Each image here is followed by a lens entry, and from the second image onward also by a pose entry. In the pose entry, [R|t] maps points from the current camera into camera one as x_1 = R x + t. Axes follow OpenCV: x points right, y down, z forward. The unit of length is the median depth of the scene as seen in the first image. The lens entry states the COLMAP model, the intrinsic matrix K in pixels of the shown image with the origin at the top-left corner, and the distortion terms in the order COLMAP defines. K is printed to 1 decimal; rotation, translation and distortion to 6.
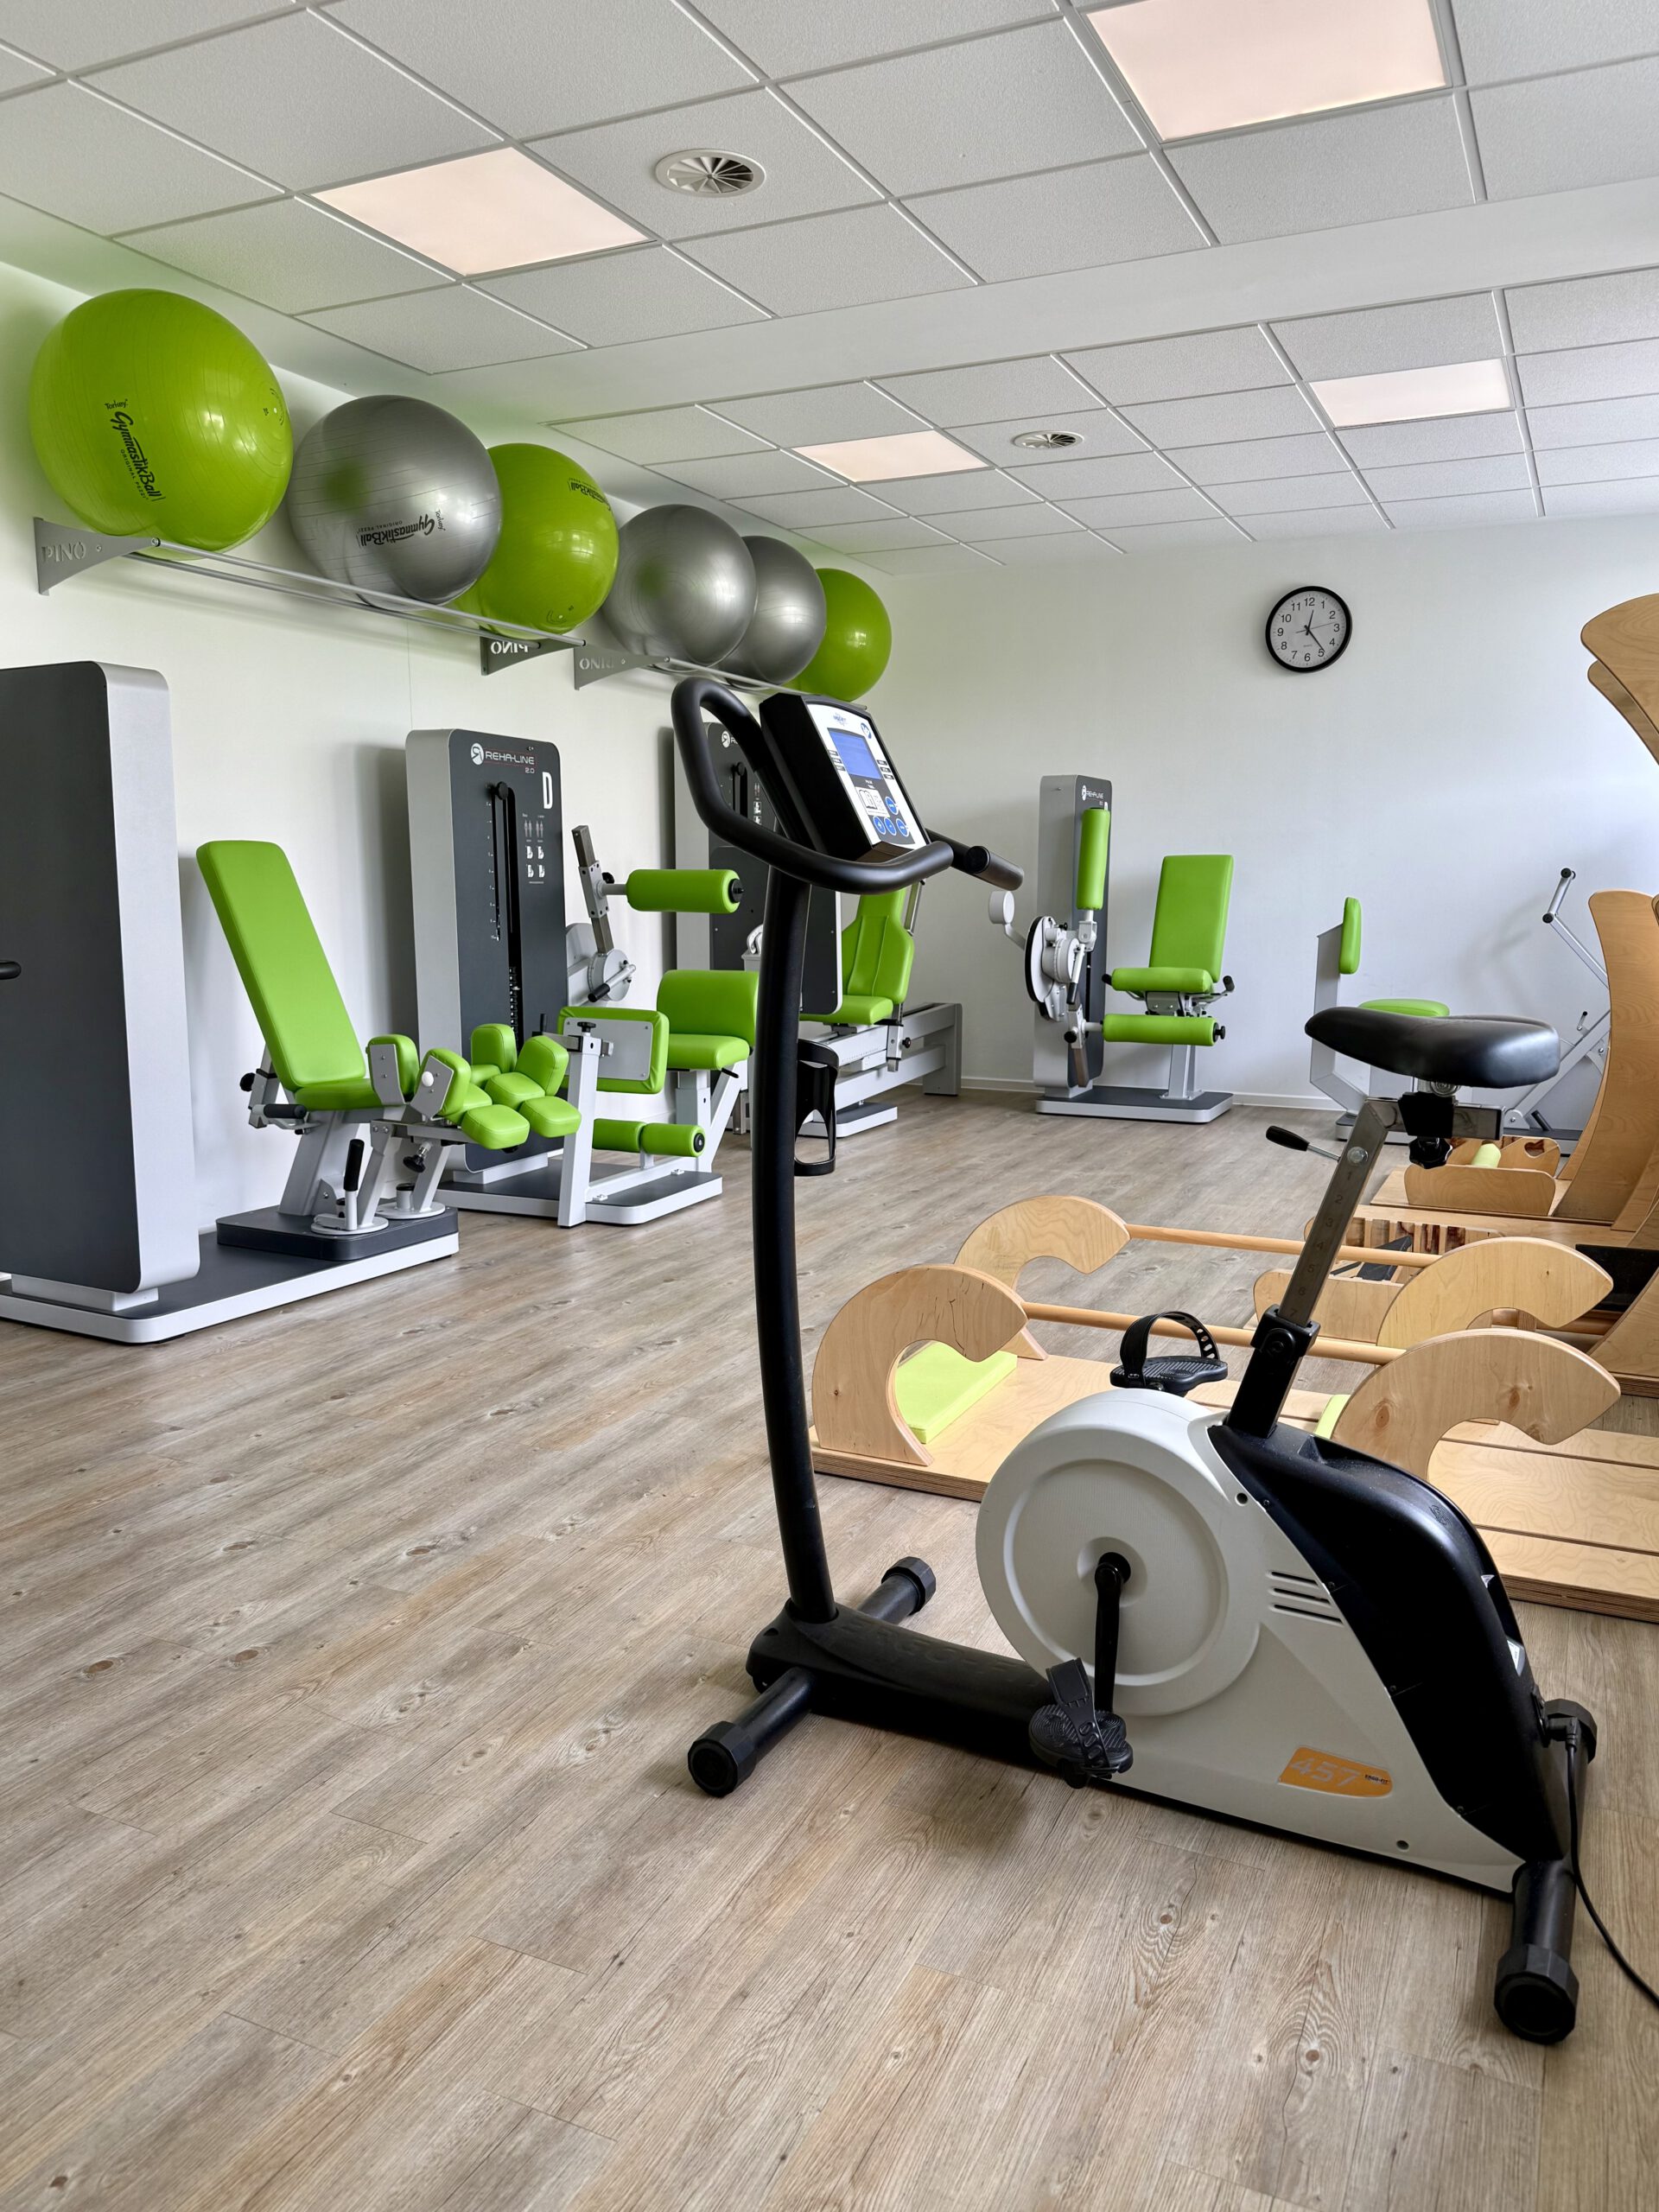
lens RADIAL K [[1603.8, 0, 832.0], [0, 1603.8, 1112.3], [0, 0, 1]] dist [0.007838, -0.003008]
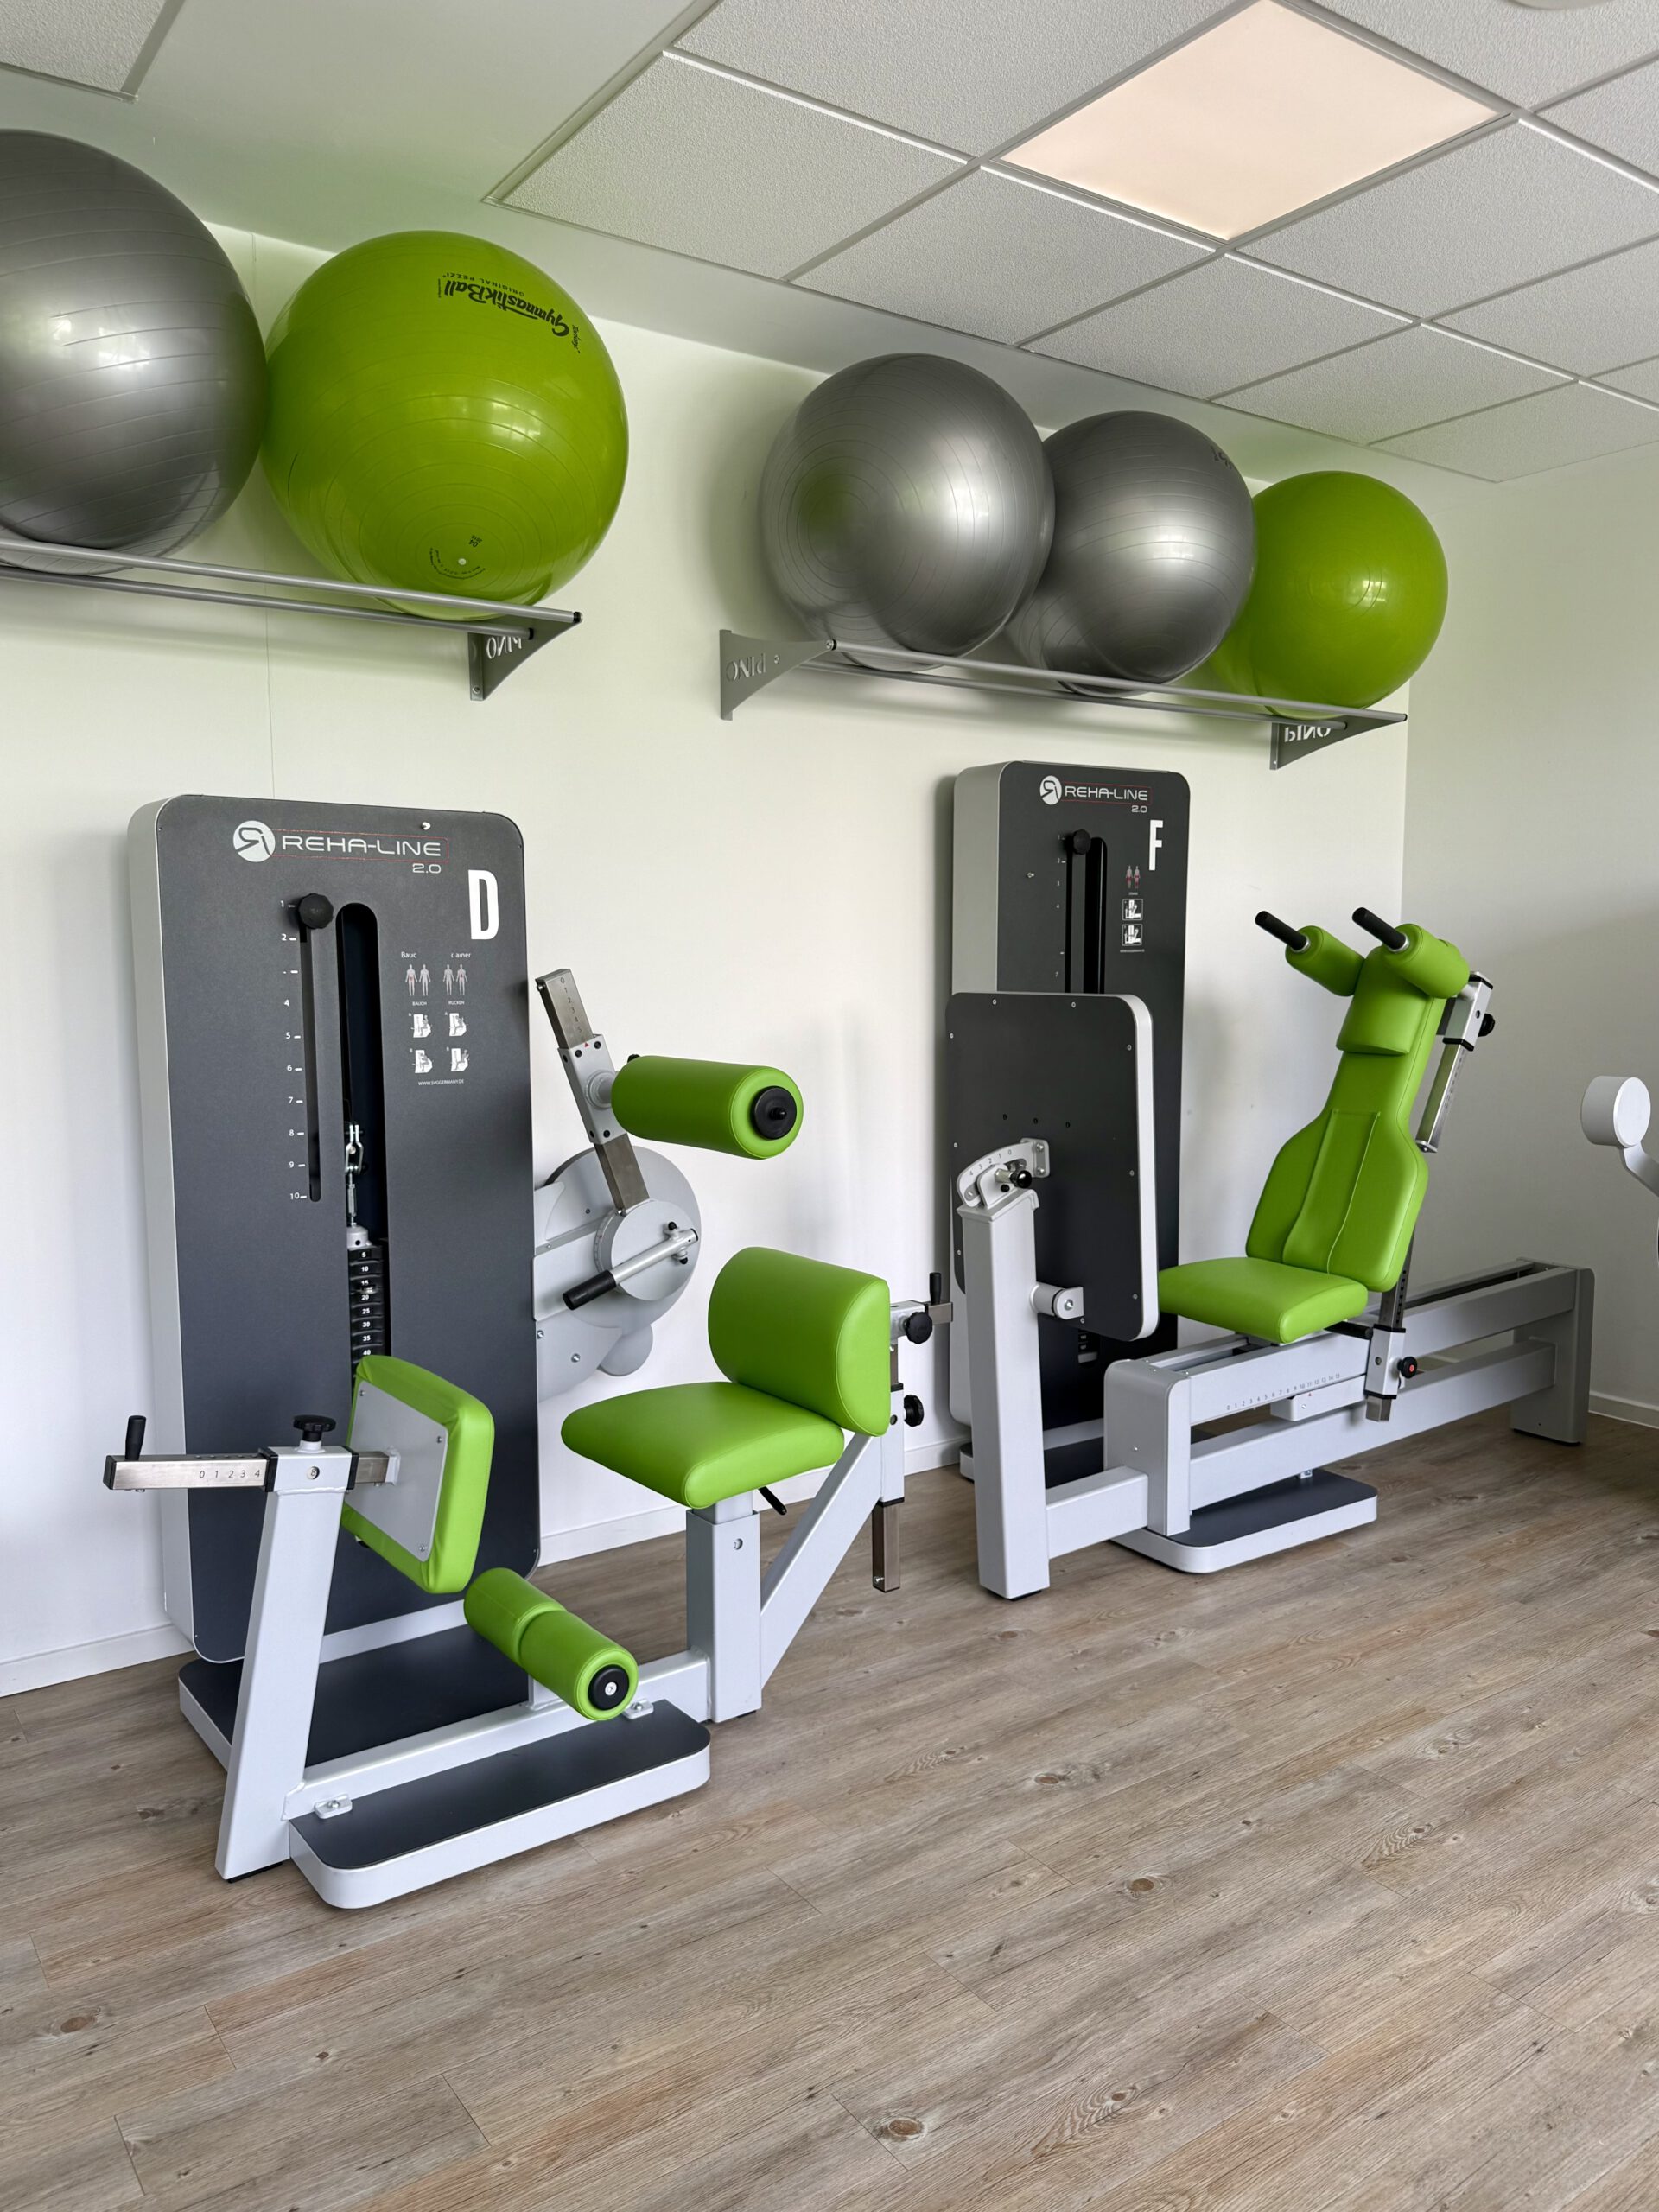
lens RADIAL K [[1603.8, 0, 819.2], [0, 1603.8, 1104.3], [0, 0, 1]] dist [0.007838, -0.003008]
pose [[0.866697, 0.024108, -0.498251, 0.170497], [-0.055282, 0.997321, -0.047905, -0.114780], [0.495761, 0.069063, 0.865708, 0.596579]]
